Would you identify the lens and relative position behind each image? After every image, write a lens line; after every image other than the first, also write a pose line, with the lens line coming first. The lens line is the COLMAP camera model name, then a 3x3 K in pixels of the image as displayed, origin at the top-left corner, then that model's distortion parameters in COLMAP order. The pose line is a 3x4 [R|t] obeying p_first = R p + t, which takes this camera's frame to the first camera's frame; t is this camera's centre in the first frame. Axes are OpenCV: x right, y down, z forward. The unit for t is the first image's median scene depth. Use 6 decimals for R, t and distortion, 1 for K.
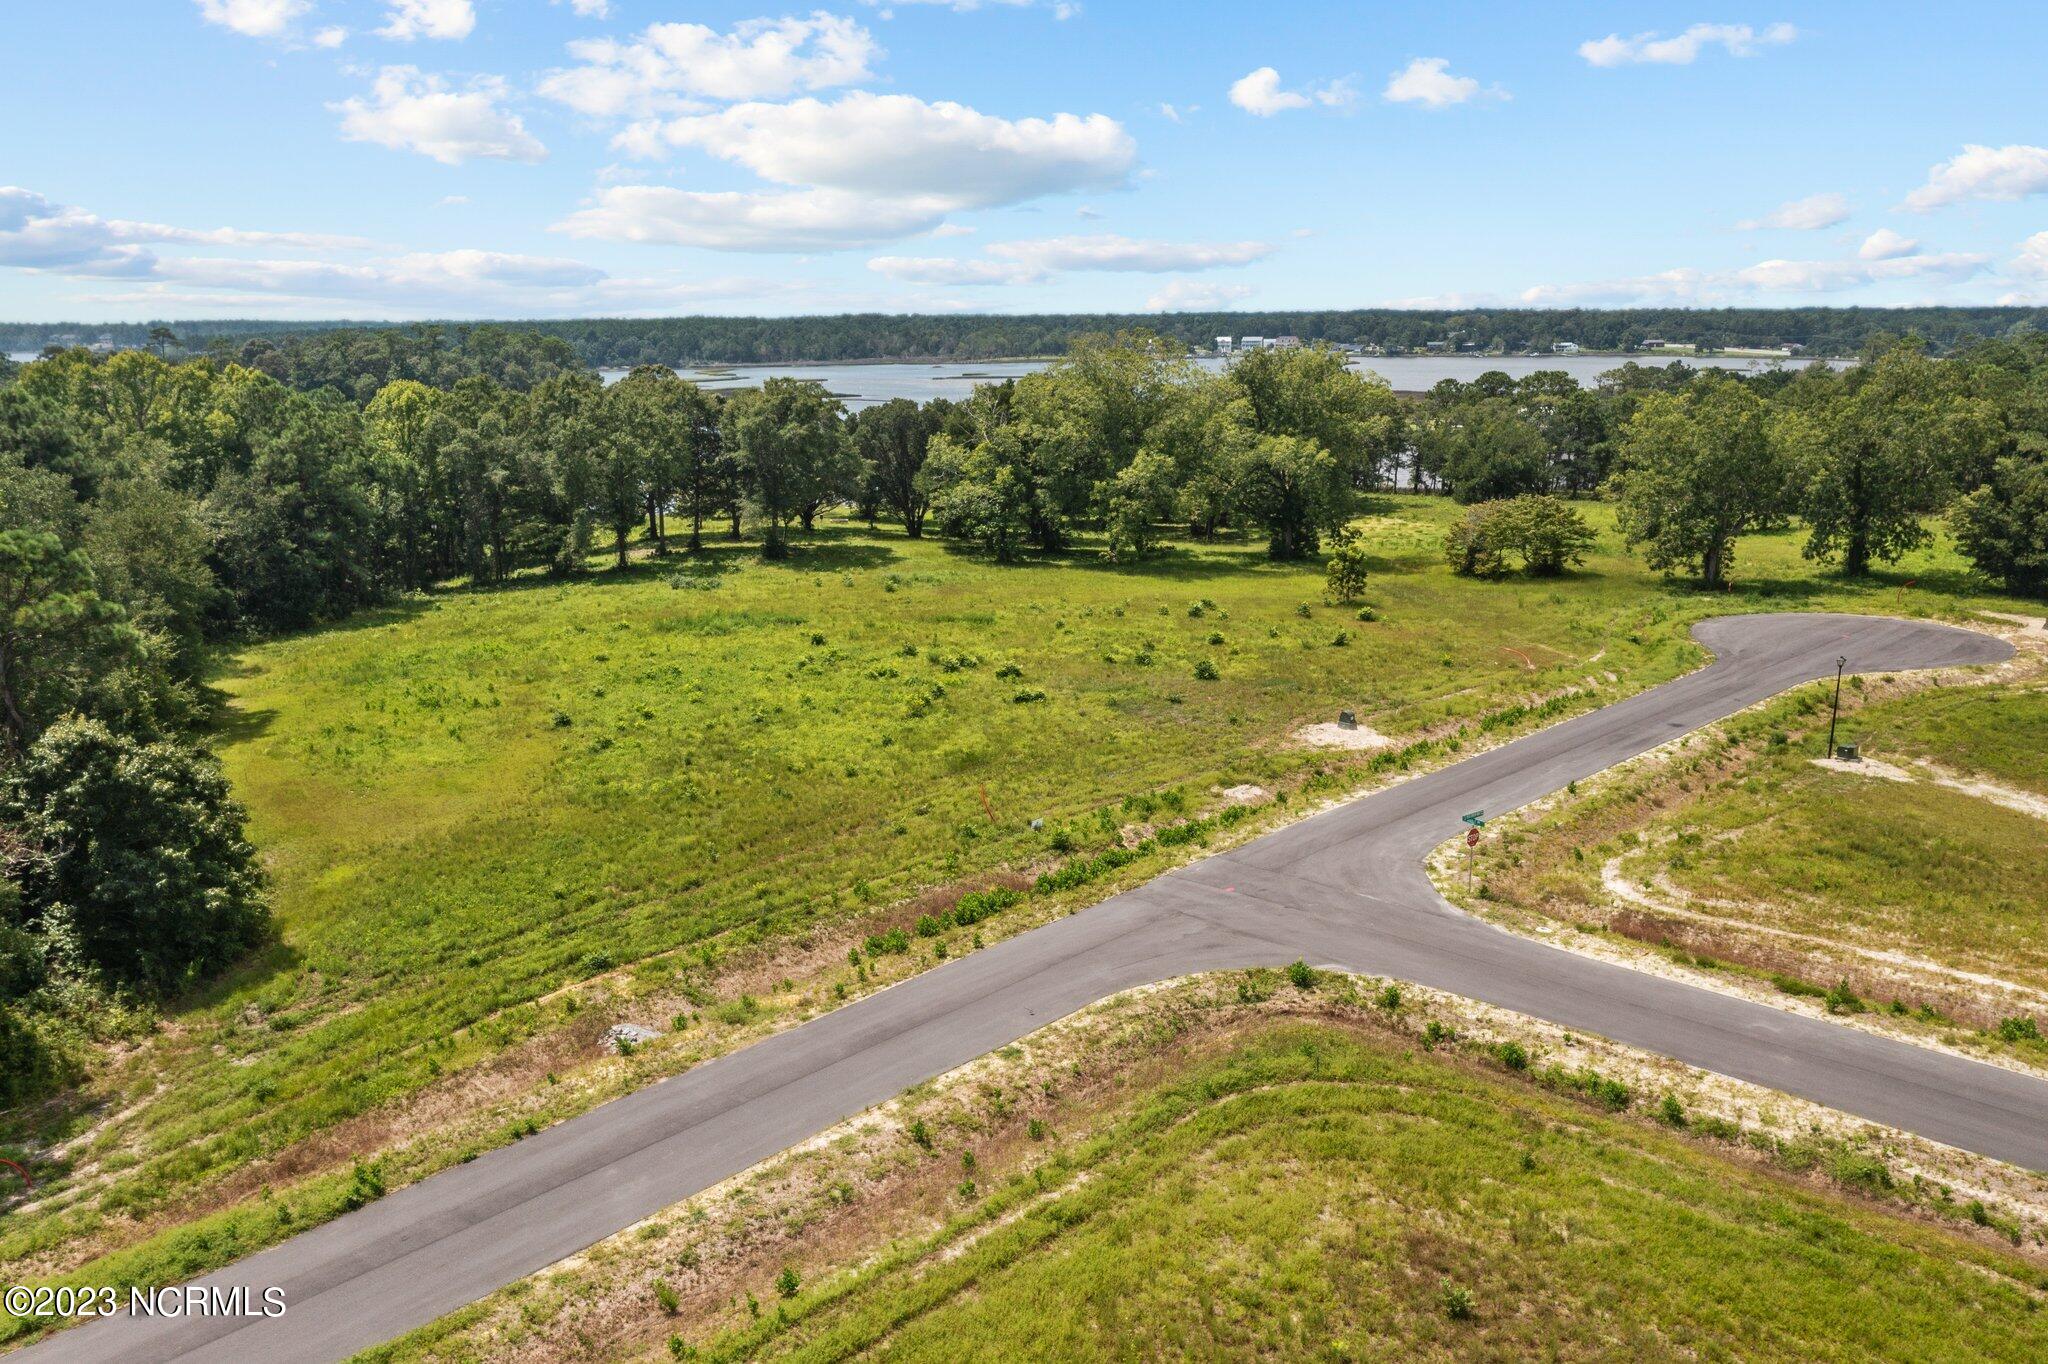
lens RADIAL K [[1655.6, 0, 1023.6], [0, 1655.6, 678.2], [0, 0, 1]] dist [-0.001951, -0.000583]
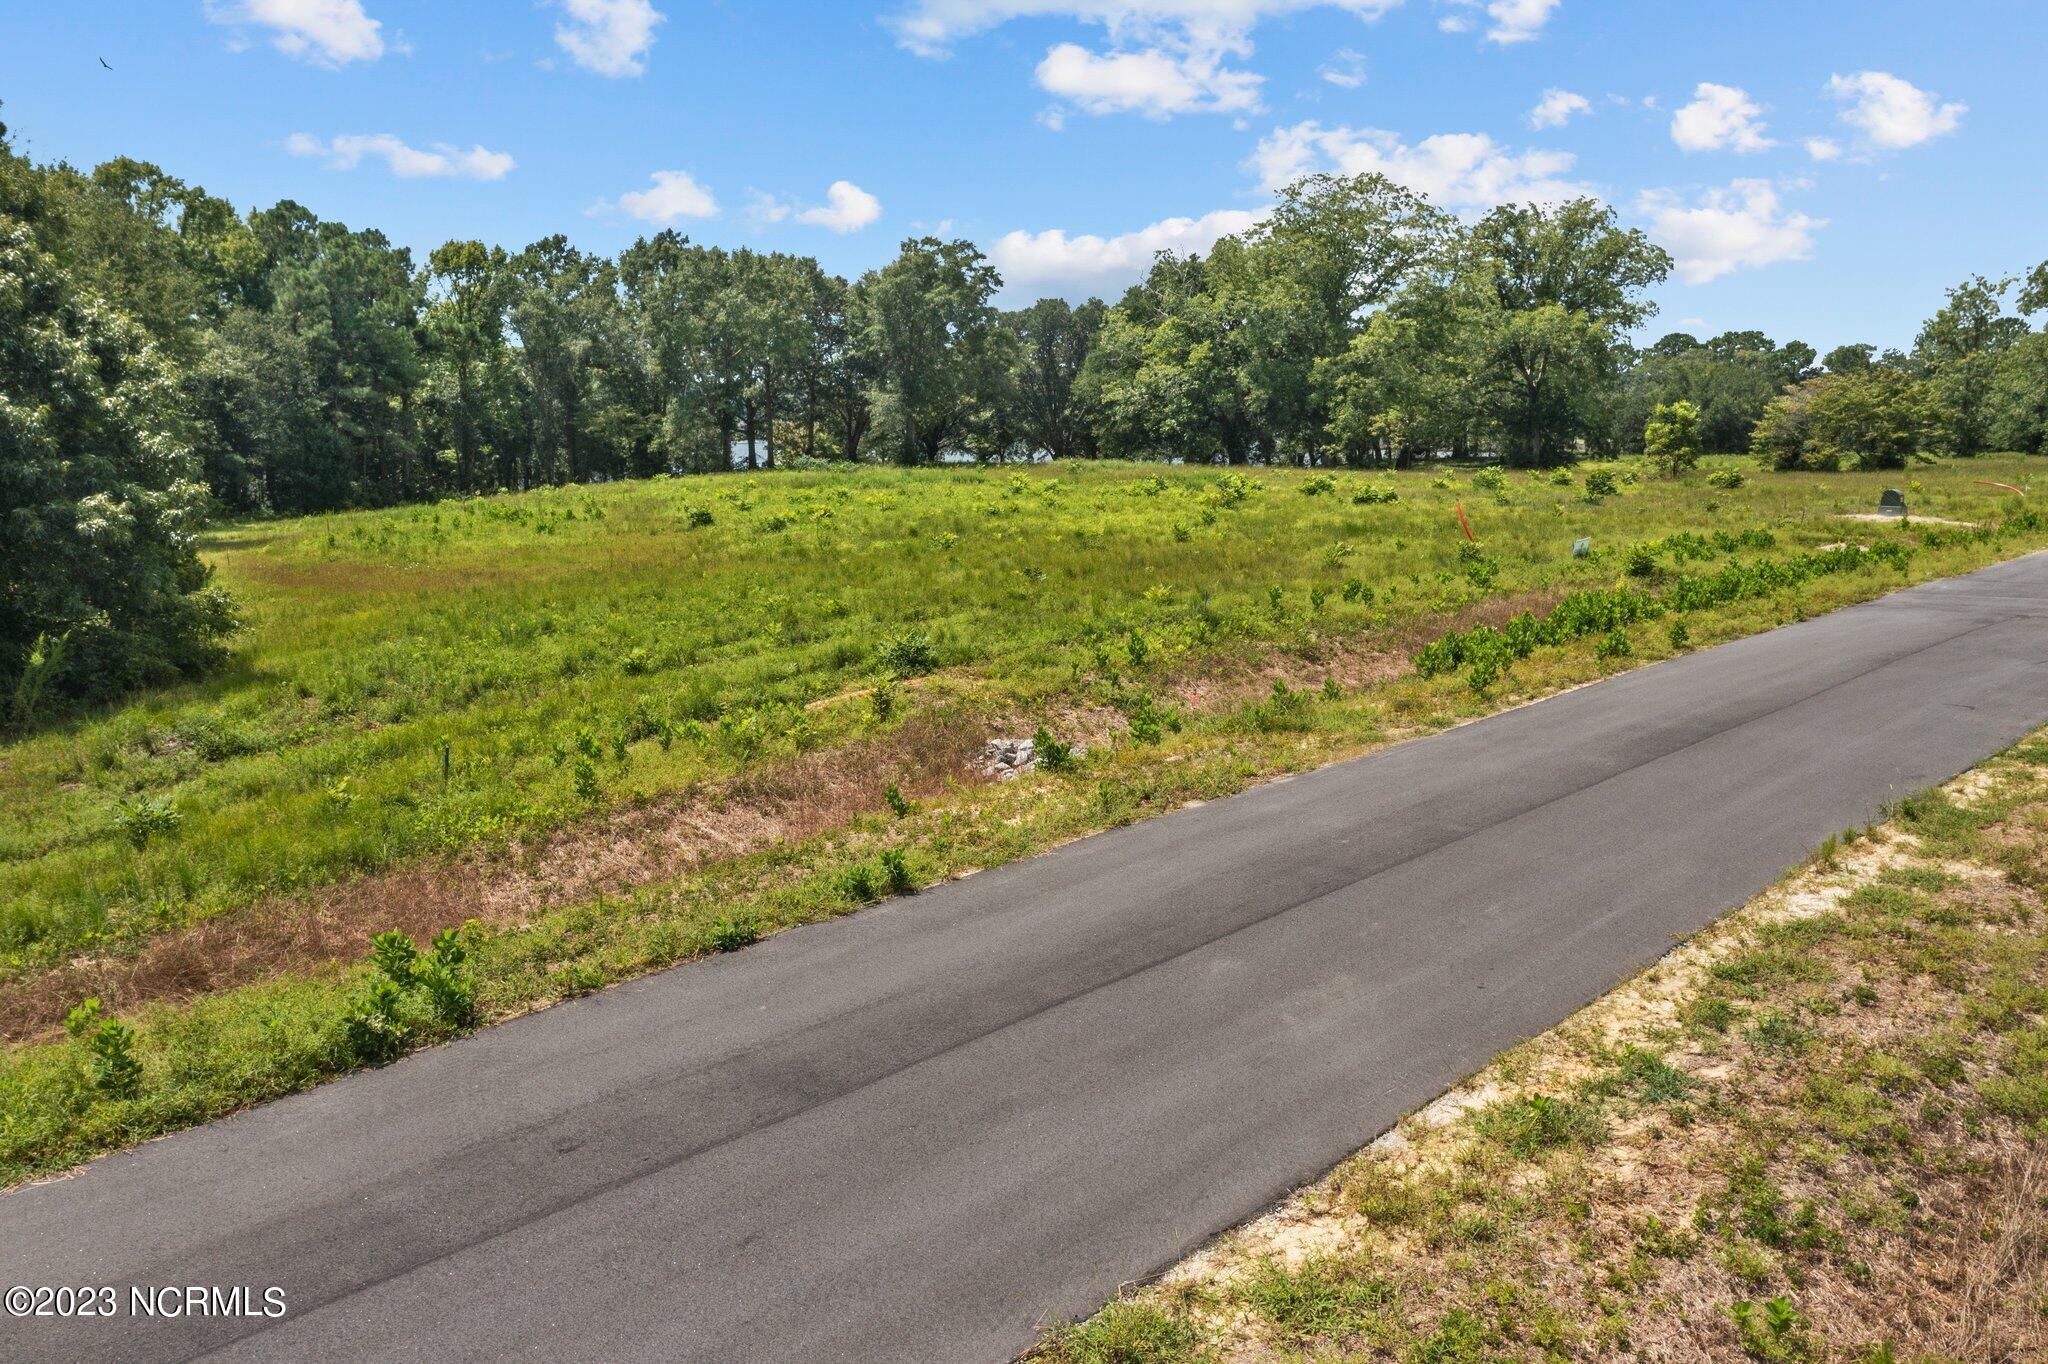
lens RADIAL K [[1652.0, 0, 1024.5], [0, 1652.0, 682.7], [0, 0, 1]] dist [-0.000690, -0.000196]
pose [[0.999797, 0.000689, -0.020159, -0.213751], [-0.001641, 0.998882, -0.047241, 0.200171], [0.020104, 0.047265, 0.998680, 0.532921]]
